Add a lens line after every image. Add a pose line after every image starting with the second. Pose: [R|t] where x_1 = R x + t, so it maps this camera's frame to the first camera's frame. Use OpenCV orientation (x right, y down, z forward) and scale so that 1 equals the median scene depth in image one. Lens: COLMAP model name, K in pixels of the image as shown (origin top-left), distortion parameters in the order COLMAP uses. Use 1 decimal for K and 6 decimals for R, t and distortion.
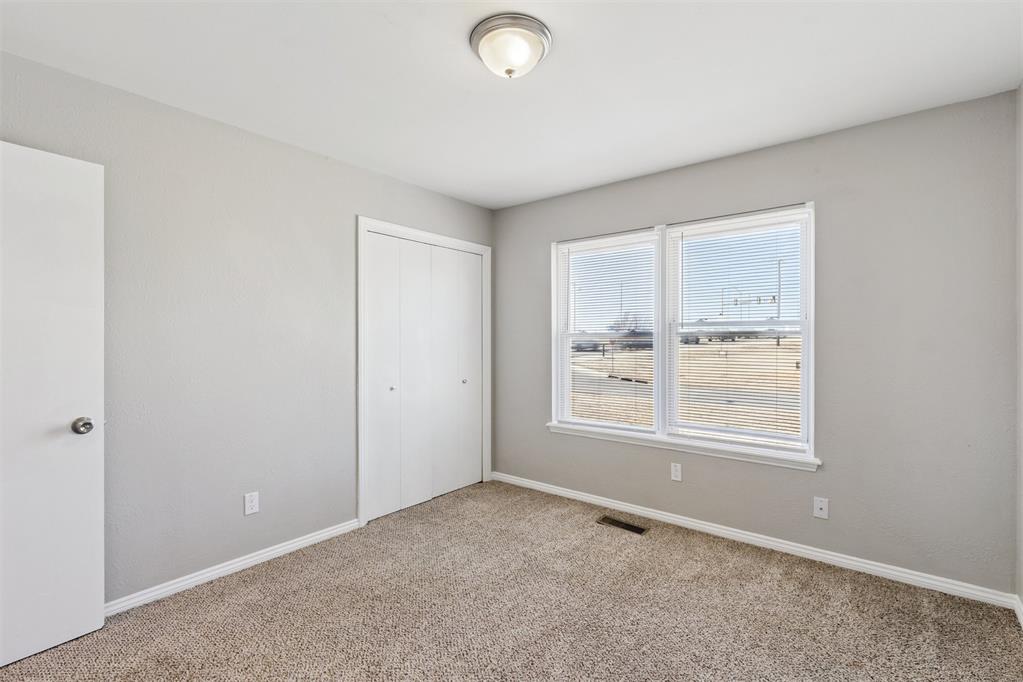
lens RADIAL K [[461.4, 0, 505.9], [0, 461.4, 342.7], [0, 0, 1]] dist [0.009094, -0.001434]
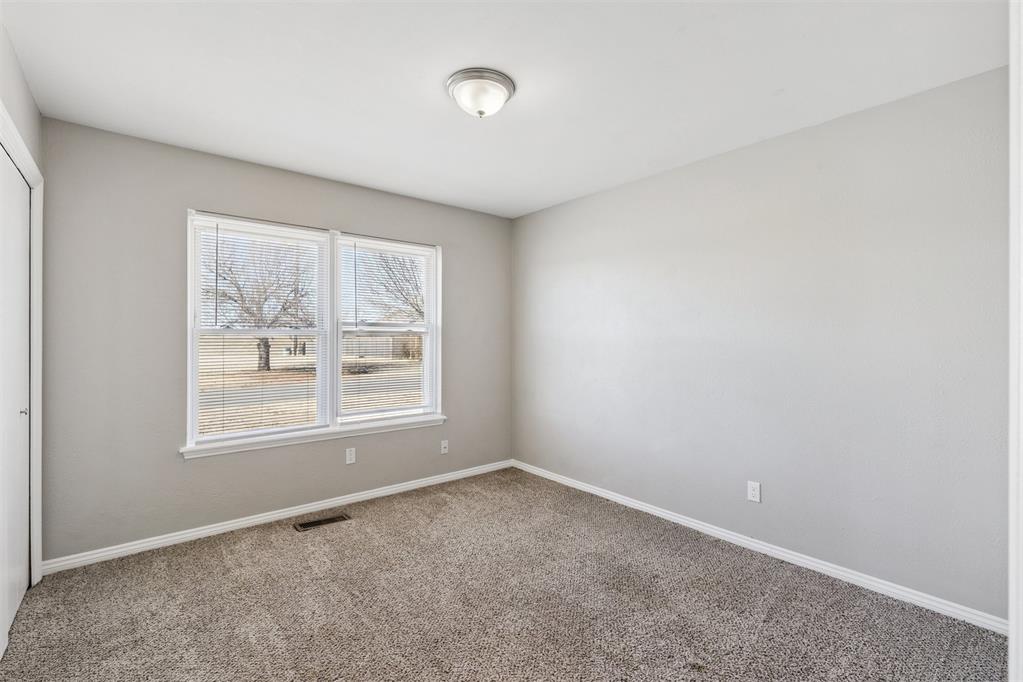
lens RADIAL K [[461.4, 0, 521.5], [0, 461.4, 338.3], [0, 0, 1]] dist [0.009094, -0.001434]
pose [[0.188022, 0.000236, 0.982165, -0.656499], [0.002212, 0.999997, -0.000664, -0.002761], [-0.982162, 0.002297, 0.188021, 0.388415]]
